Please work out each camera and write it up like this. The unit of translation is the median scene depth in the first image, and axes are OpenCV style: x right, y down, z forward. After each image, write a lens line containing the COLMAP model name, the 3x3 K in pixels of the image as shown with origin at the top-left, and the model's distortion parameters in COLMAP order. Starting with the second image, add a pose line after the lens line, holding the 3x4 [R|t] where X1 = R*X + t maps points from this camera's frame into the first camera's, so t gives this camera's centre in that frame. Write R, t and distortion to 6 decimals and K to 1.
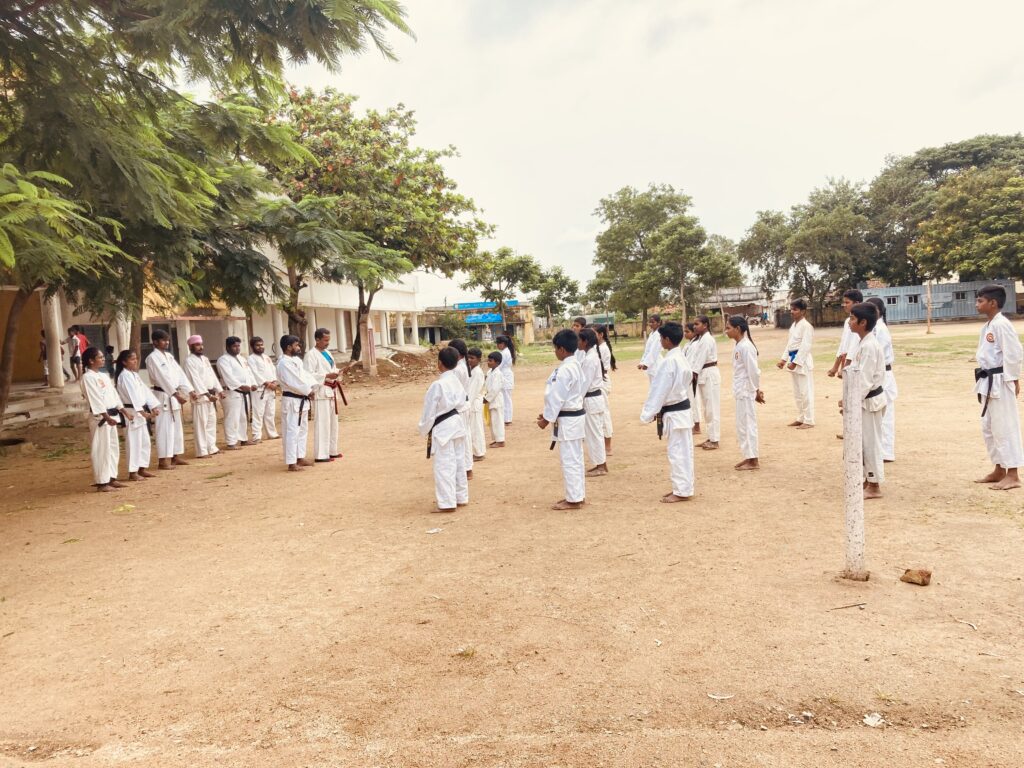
lens RADIAL K [[837.7, 0, 520.0], [0, 837.7, 388.9], [0, 0, 1]] dist [0.024517, -0.023759]
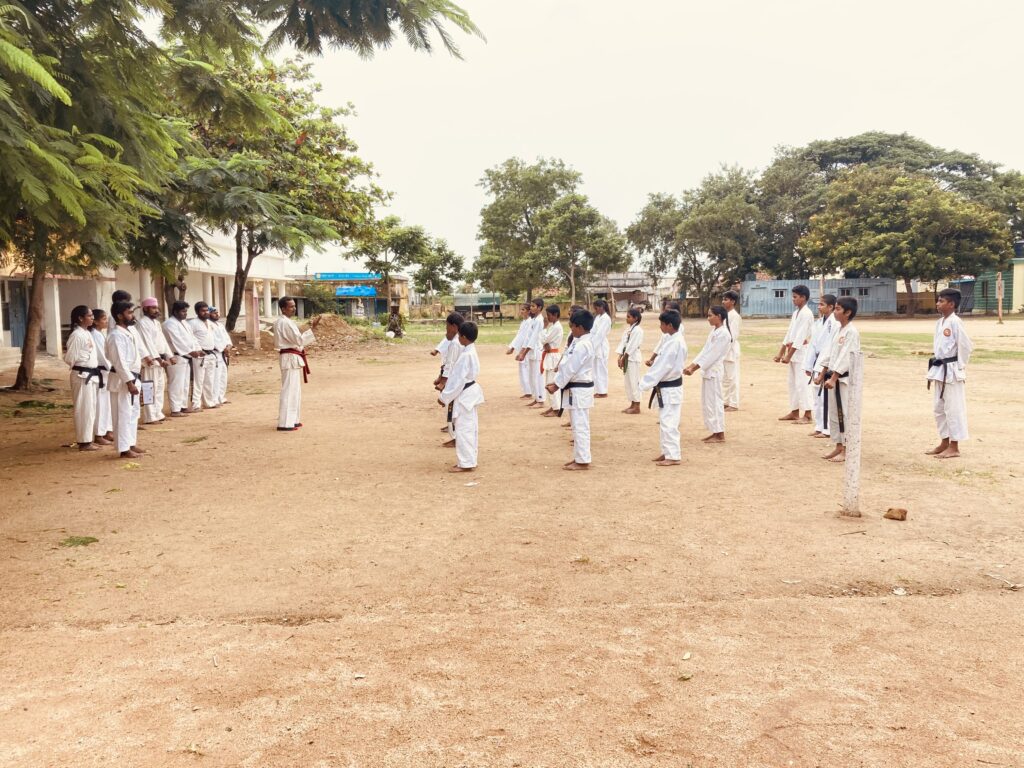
lens RADIAL K [[919.5, 0, 519.2], [0, 919.5, 381.9], [0, 0, 1]] dist [0.041244, -0.051899]
pose [[0.987585, 0.034433, 0.153265, -0.084615], [-0.035754, 0.999343, 0.005869, 0.008289], [-0.152962, -0.011276, 0.988168, -0.081661]]
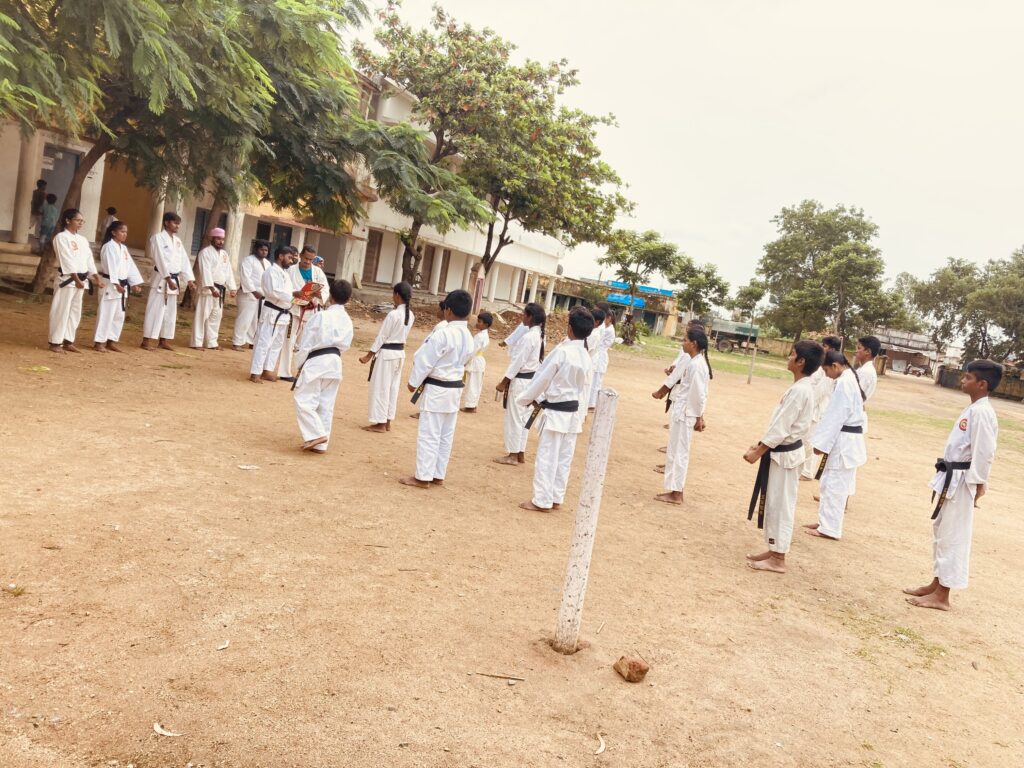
lens RADIAL K [[837.7, 0, 522.1], [0, 837.7, 383.5], [0, 0, 1]] dist [0.024517, -0.023759]
pose [[0.954482, 0.249523, -0.163409, 0.113845], [-0.245584, 0.968367, 0.044211, -0.012239], [0.169271, -0.002068, 0.985567, 0.052788]]
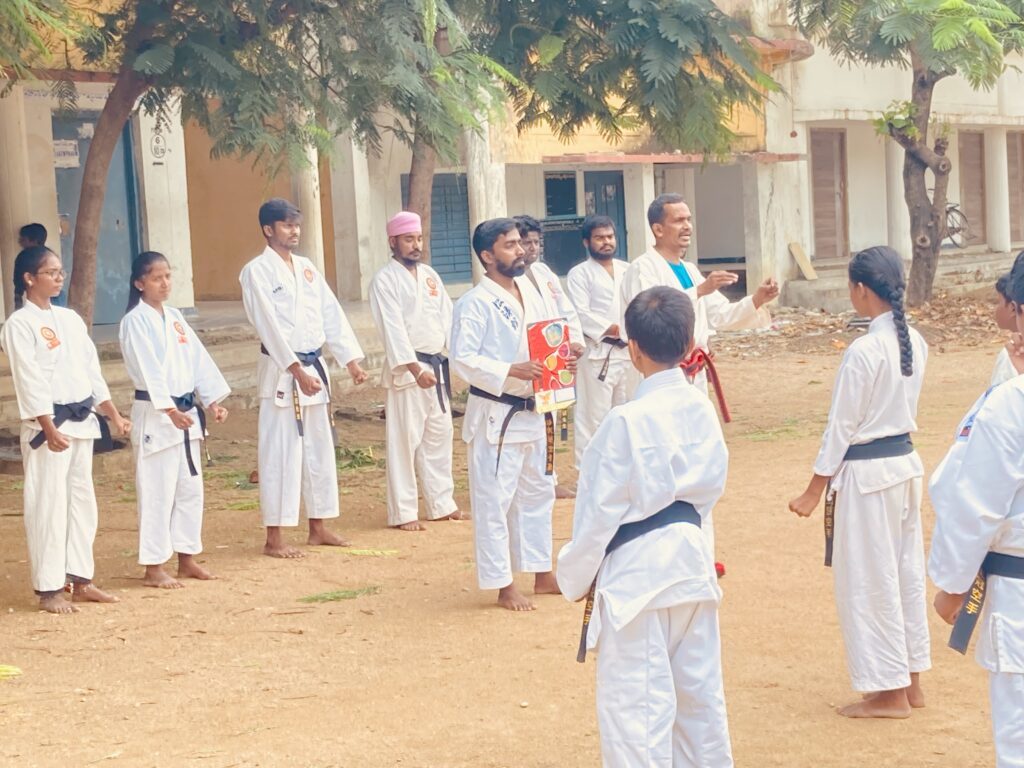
lens RADIAL K [[2011.6, 0, 539.5], [0, 2011.6, 405.3], [0, 0, 1]] dist [0.091745, 0.000000]
pose [[0.868532, 0.059905, -0.492000, 0.088789], [-0.039151, 0.997859, 0.052384, -0.017775], [0.494085, -0.026235, 0.869018, 0.152909]]
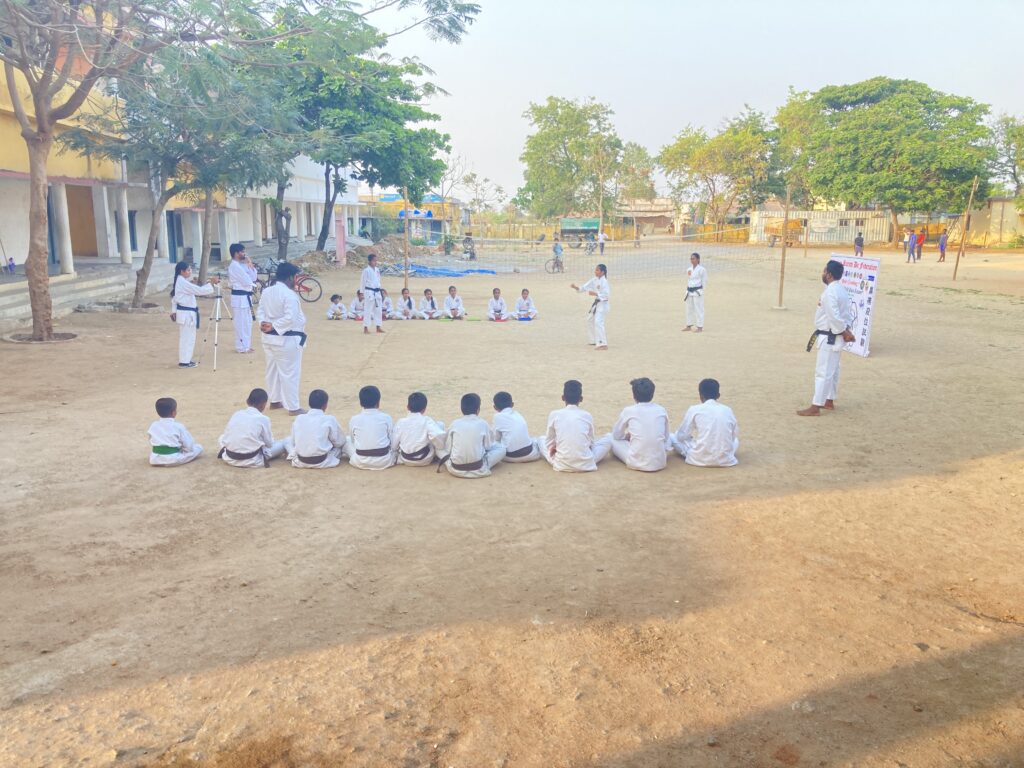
lens RADIAL K [[837.7, 0, 514.8], [0, 837.7, 380.6], [0, 0, 1]] dist [0.024517, -0.023759]
pose [[0.992462, 0.054647, 0.109697, -0.103979], [-0.067450, 0.990885, 0.116612, -0.018822], [-0.102324, -0.123132, 0.987101, -0.410484]]
